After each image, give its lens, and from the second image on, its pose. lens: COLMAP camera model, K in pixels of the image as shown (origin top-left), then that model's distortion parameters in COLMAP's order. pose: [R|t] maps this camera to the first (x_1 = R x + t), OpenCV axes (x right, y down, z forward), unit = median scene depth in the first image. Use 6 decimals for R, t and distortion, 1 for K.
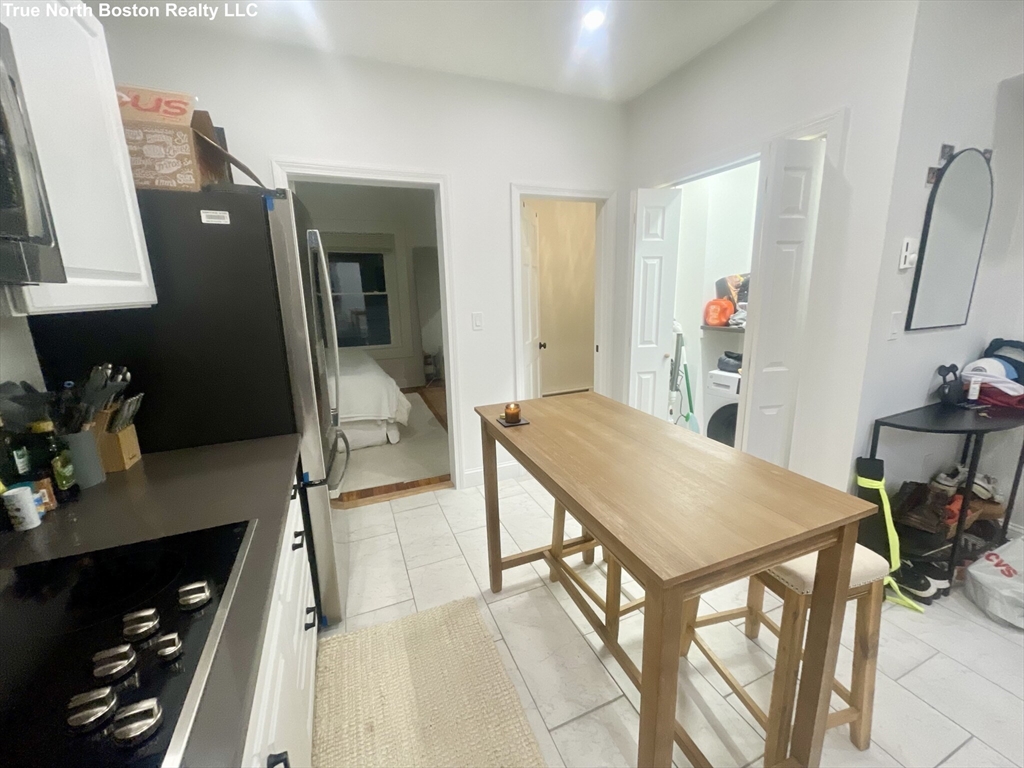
lens RADIAL K [[416.0, 0, 511.0], [0, 416.0, 382.4], [0, 0, 1]] dist [0.000723, -0.000301]
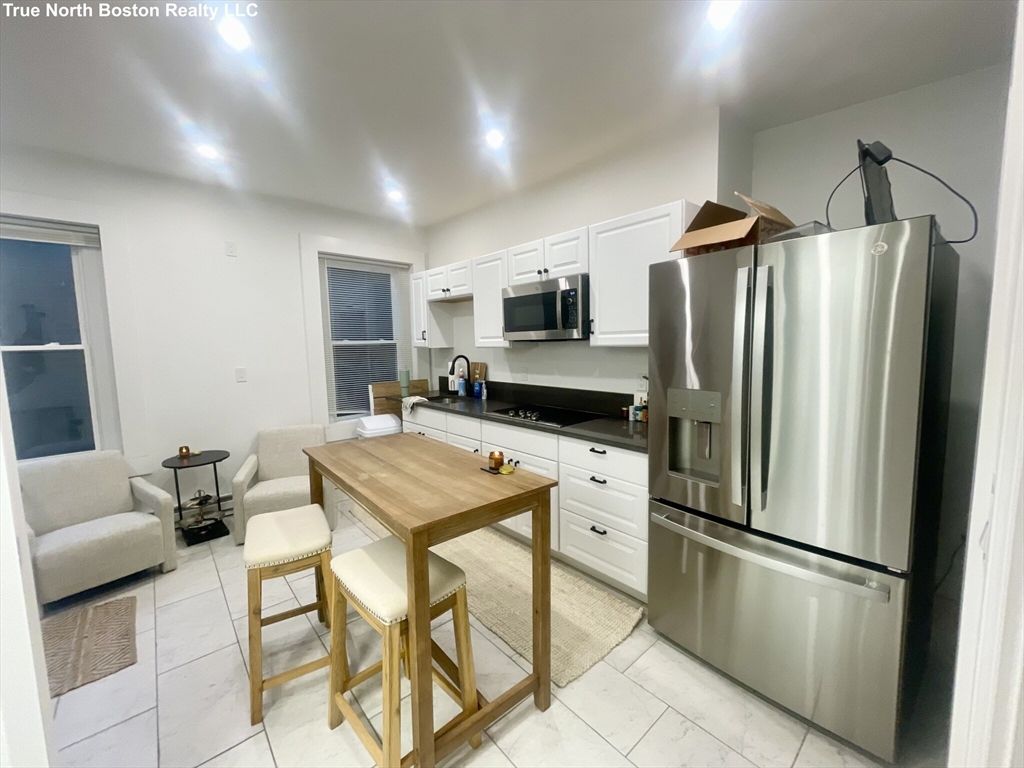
lens RADIAL K [[416.0, 0, 511.0], [0, 416.0, 382.4], [0, 0, 1]] dist [0.000723, -0.000301]
pose [[-0.948396, 0.069848, -0.309300, 0.265718], [-0.026674, 0.954405, 0.297320, -0.407998], [0.315965, 0.290228, -0.903291, 1.783311]]
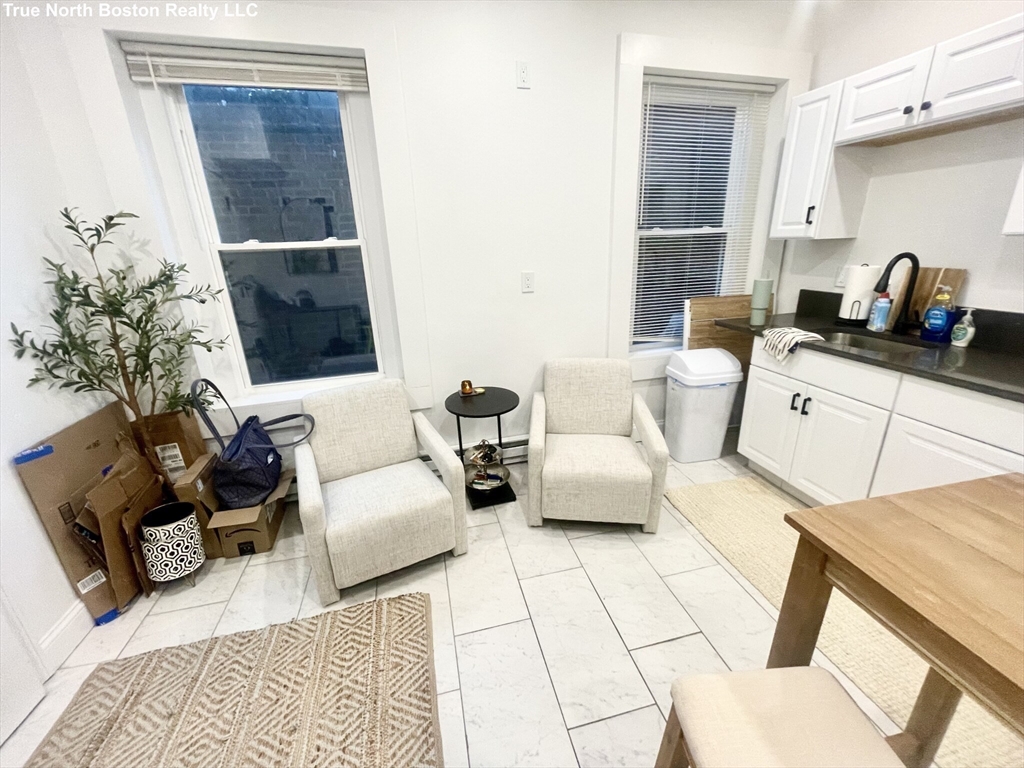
lens RADIAL K [[410.5, 0, 512.0], [0, 410.5, 384.0], [0, 0, 1]] dist [-0.002105, -0.000588]
pose [[-0.986117, 0.000741, 0.166052, 0.703159], [0.085827, 0.858333, 0.505864, -0.222181], [-0.142153, 0.513092, -0.846480, 0.900752]]
